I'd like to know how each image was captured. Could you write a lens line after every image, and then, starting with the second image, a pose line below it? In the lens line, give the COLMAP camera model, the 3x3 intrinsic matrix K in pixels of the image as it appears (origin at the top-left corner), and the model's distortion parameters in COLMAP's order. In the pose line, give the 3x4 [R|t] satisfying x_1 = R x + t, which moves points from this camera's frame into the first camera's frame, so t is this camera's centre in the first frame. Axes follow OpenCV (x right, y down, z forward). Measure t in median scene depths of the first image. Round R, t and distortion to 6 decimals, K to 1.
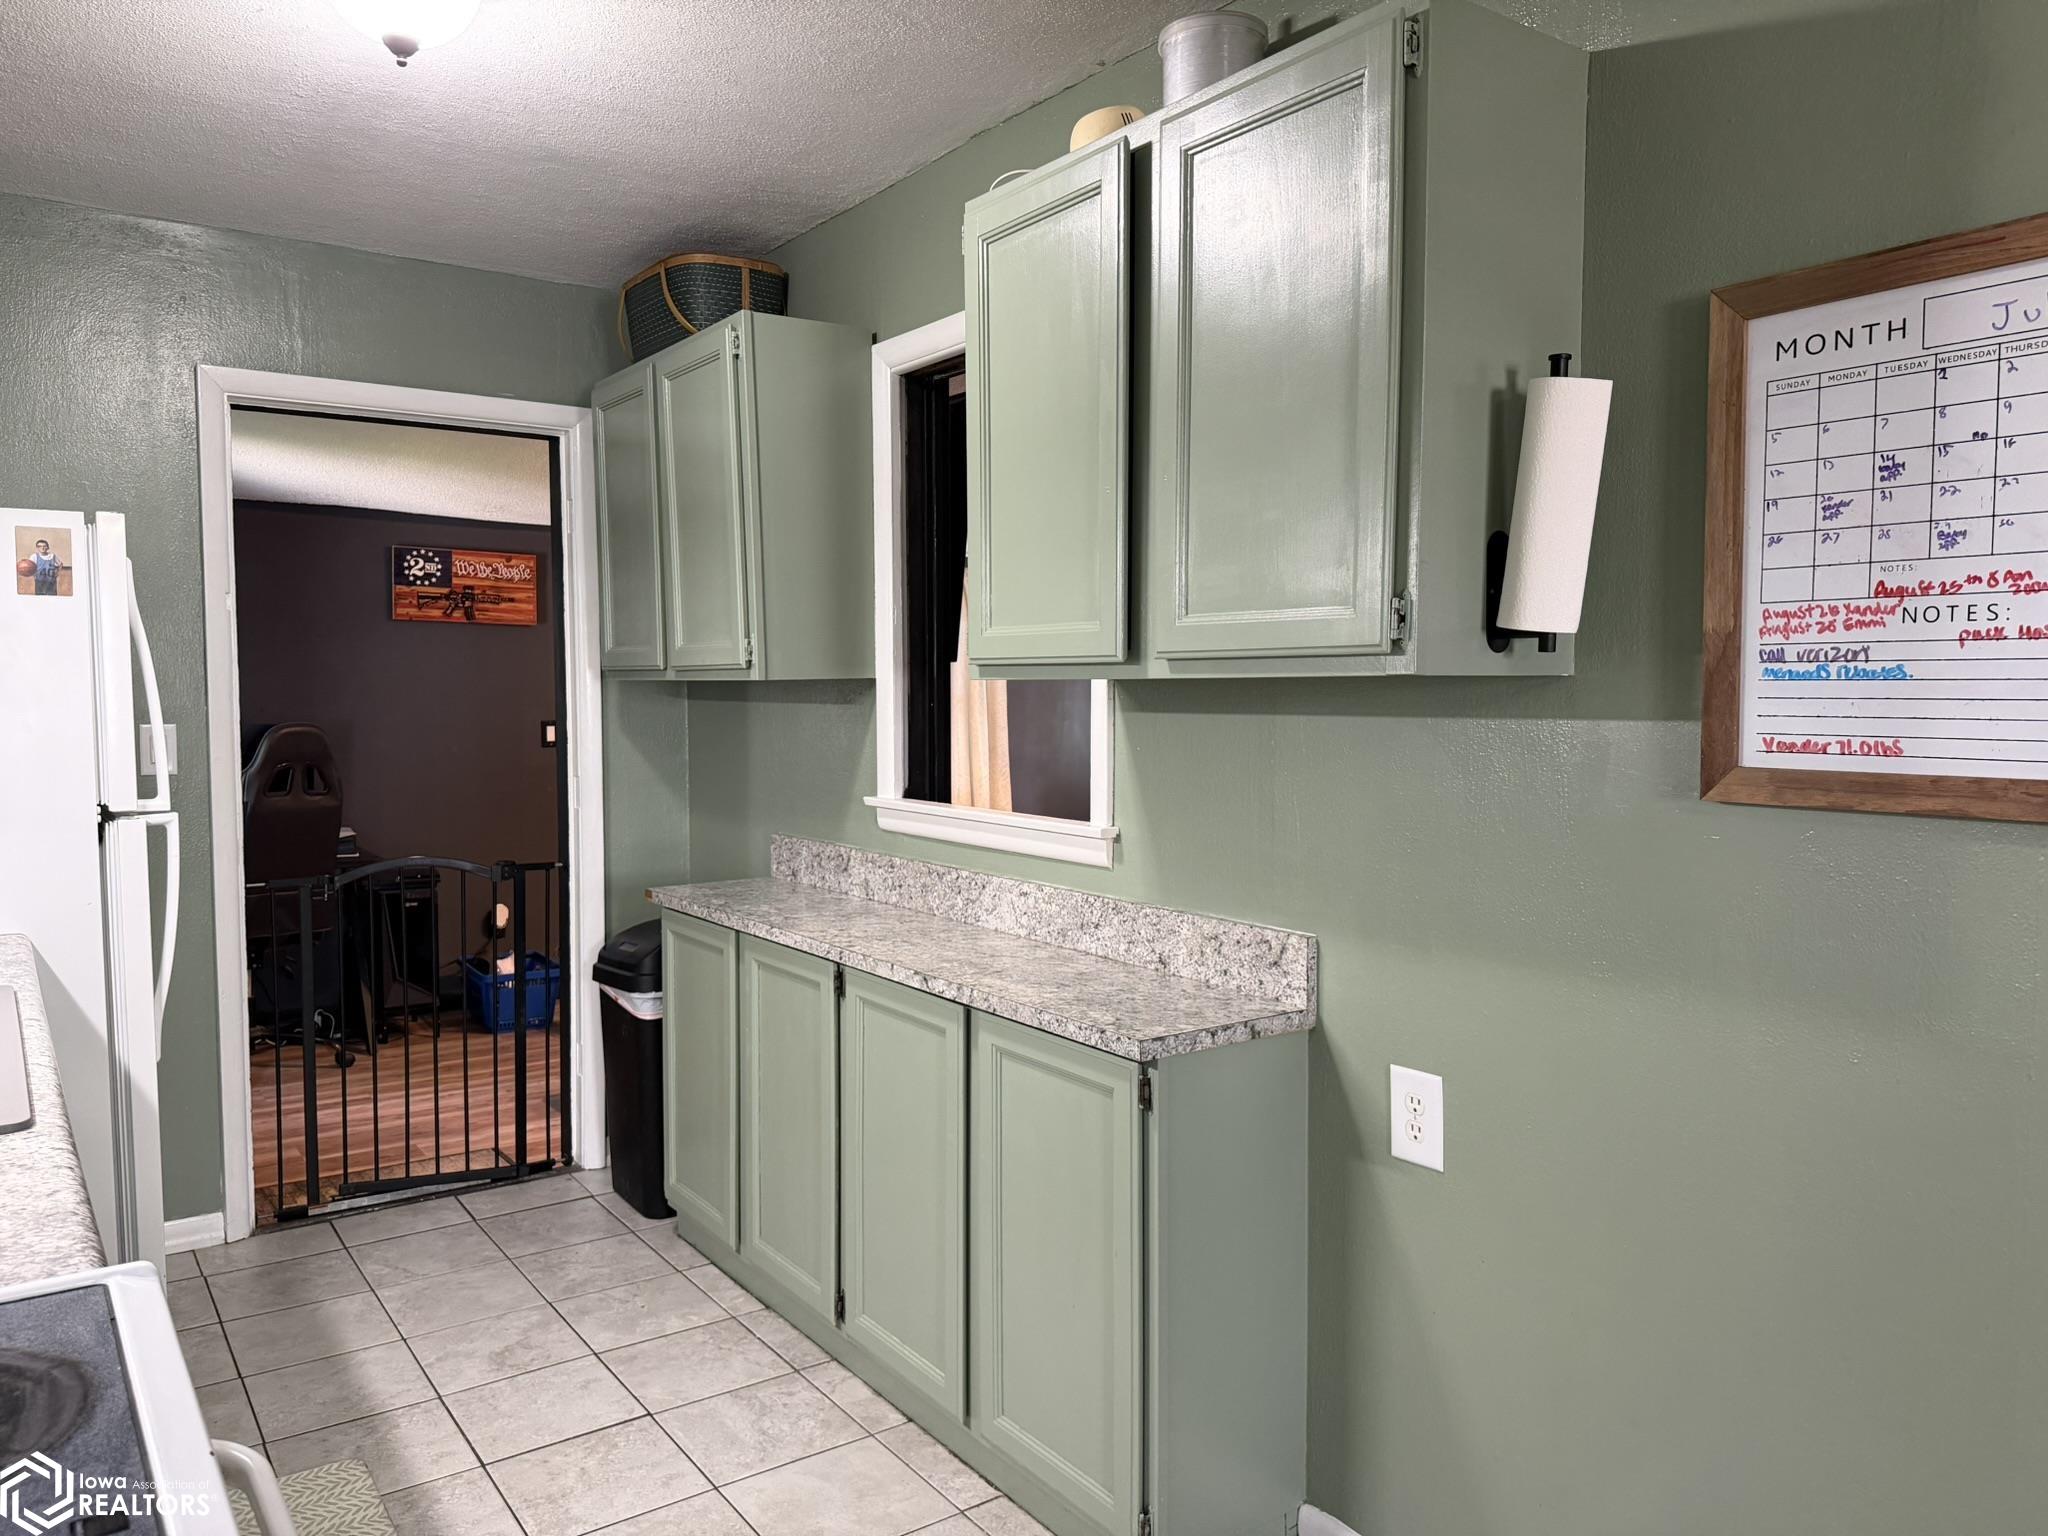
lens RADIAL K [[1453.3, 0, 1036.4], [0, 1453.3, 760.2], [0, 0, 1]] dist [0.068457, -0.087239]
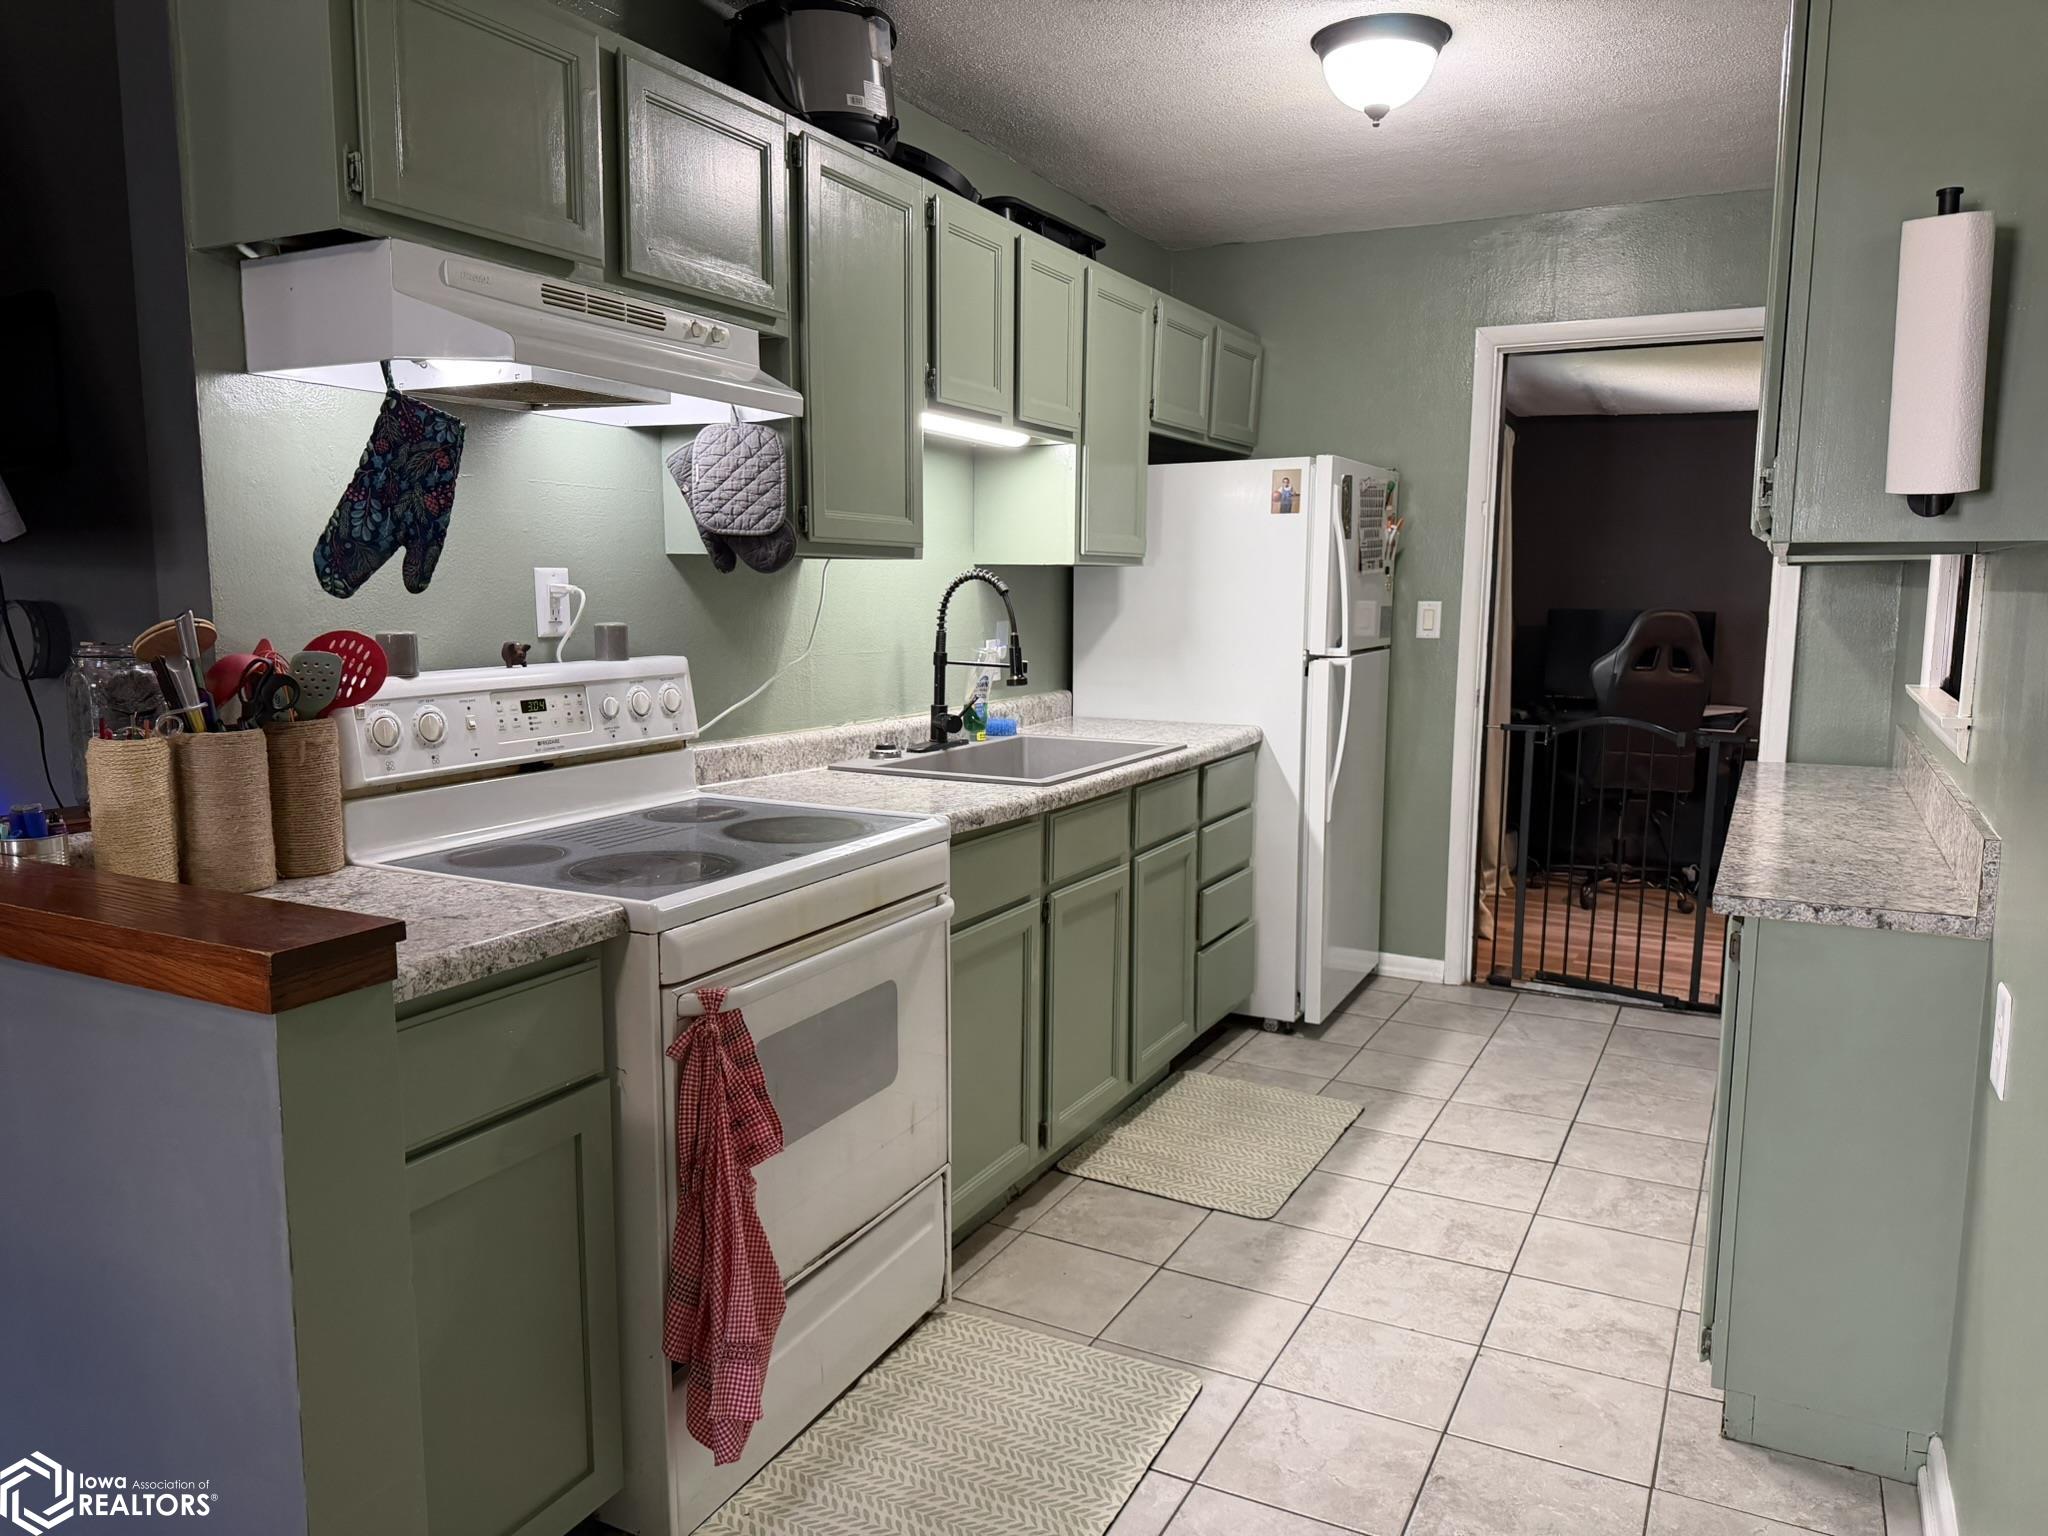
lens RADIAL K [[1453.3, 0, 1006.8], [0, 1453.3, 770.4], [0, 0, 1]] dist [0.068457, -0.087239]
pose [[0.443415, 0.116463, -0.888718, 0.579200], [-0.050198, 0.993193, 0.105109, 0.010746], [0.894910, -0.001995, 0.446243, 0.037923]]
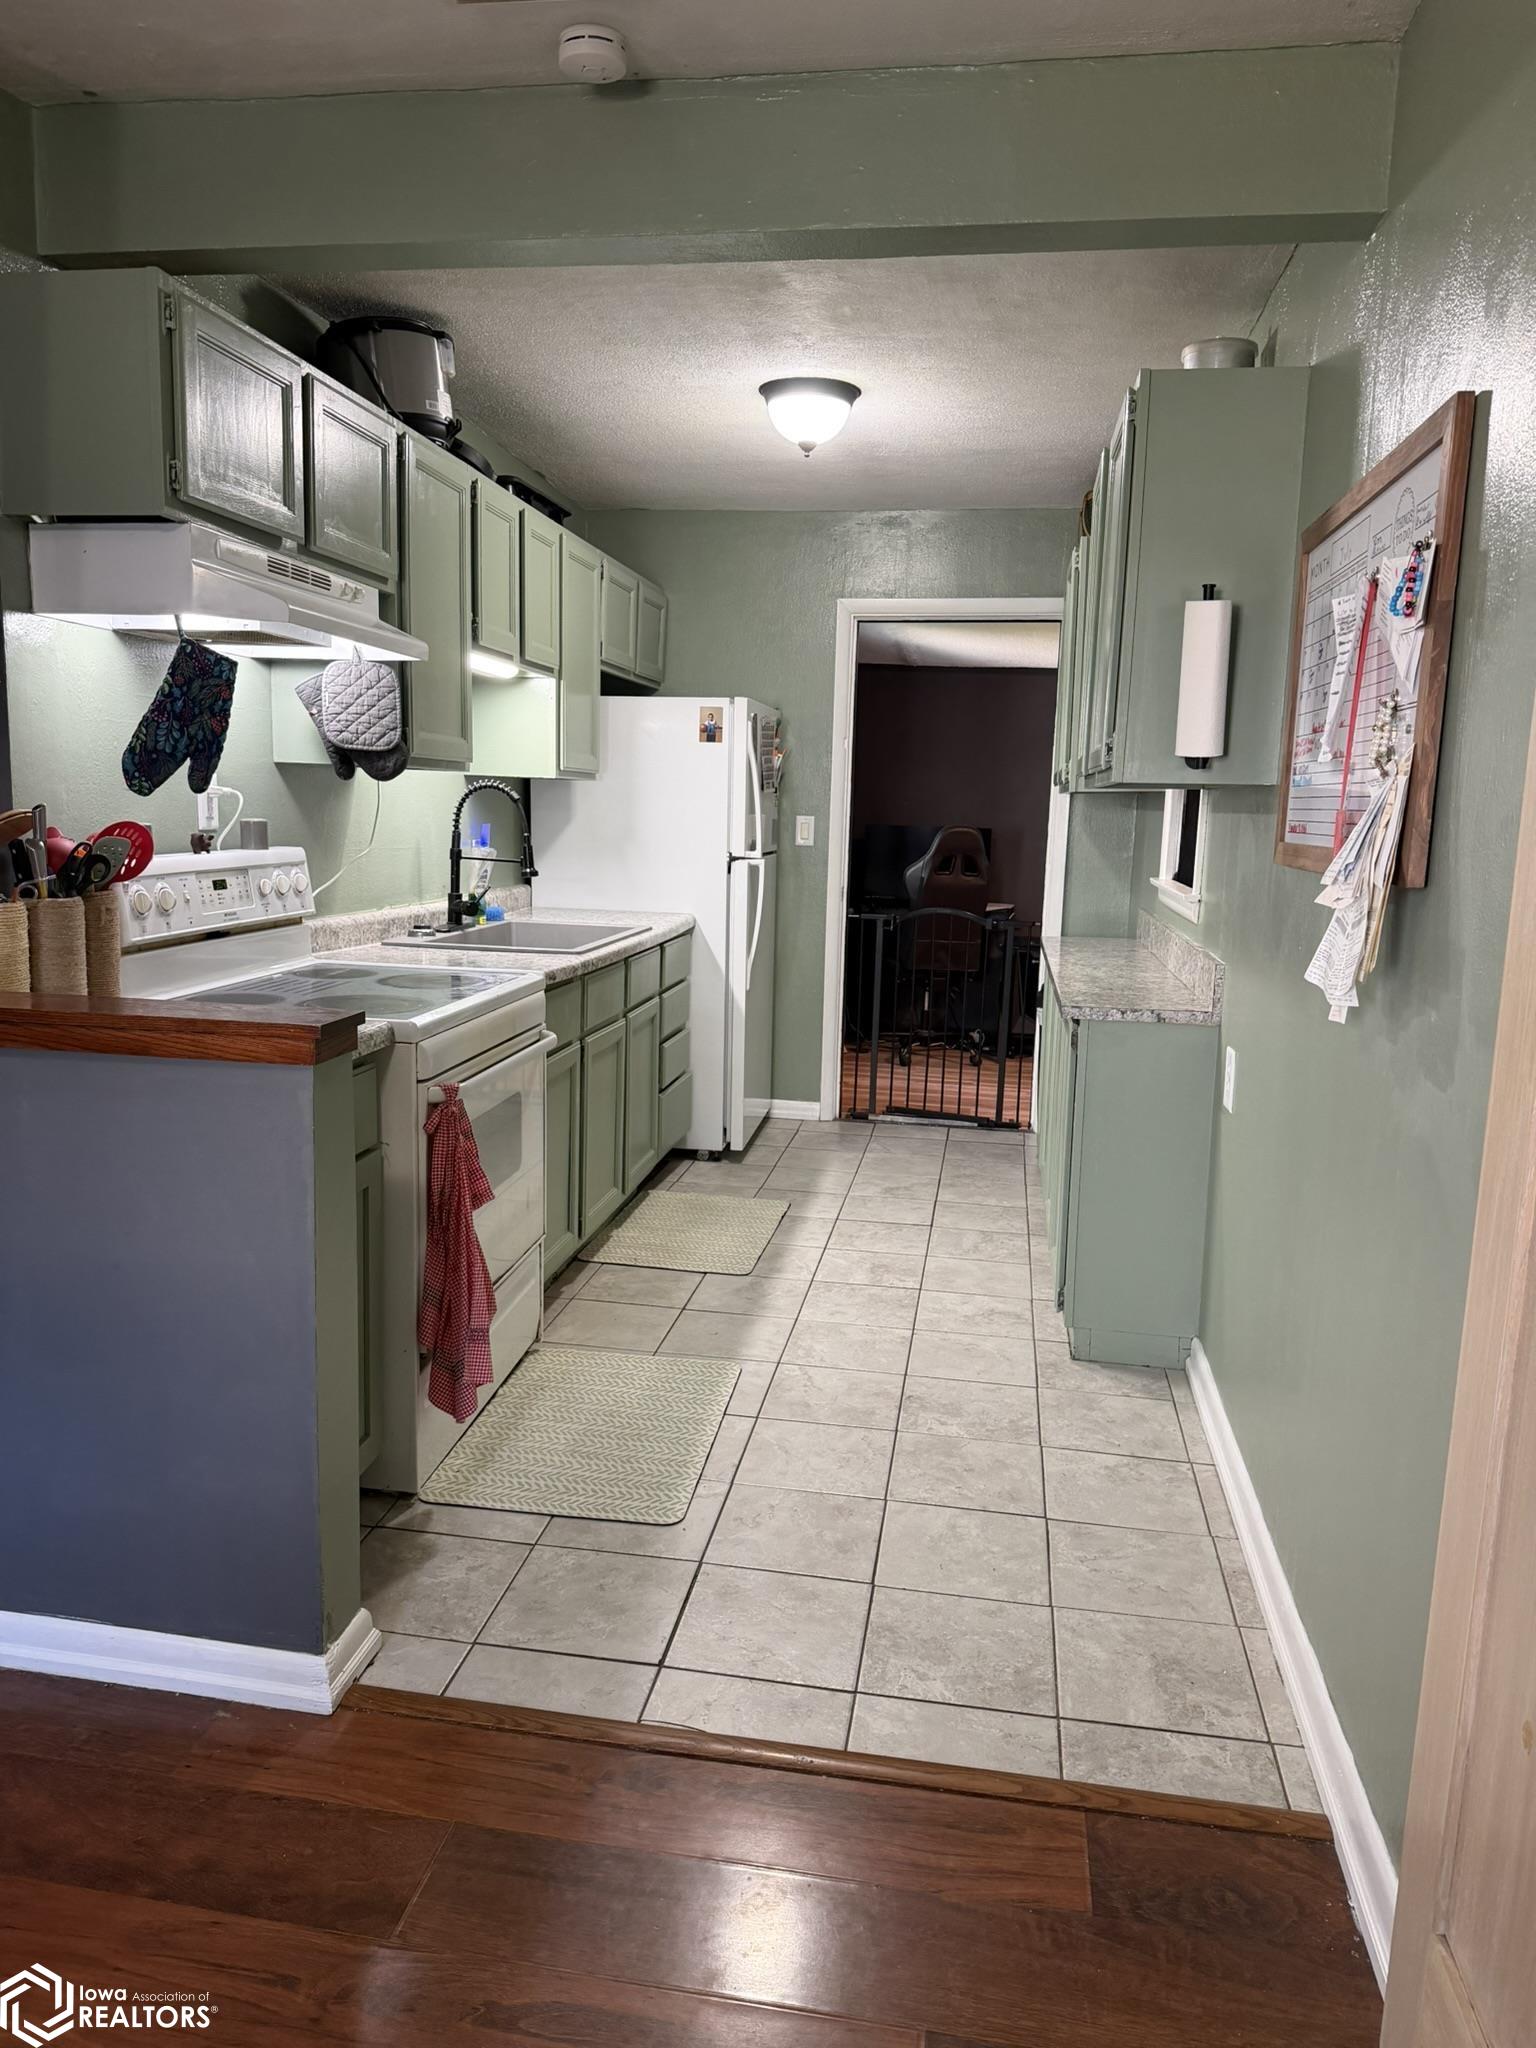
lens RADIAL K [[1453.3, 0, 751.1], [0, 1453.3, 1014.6], [0, 0, 1]] dist [0.068457, -0.087239]
pose [[0.702146, 0.121785, -0.701541, 0.728368], [-0.062734, 0.992014, 0.109422, 0.030432], [0.709264, -0.032820, 0.704178, -0.319737]]
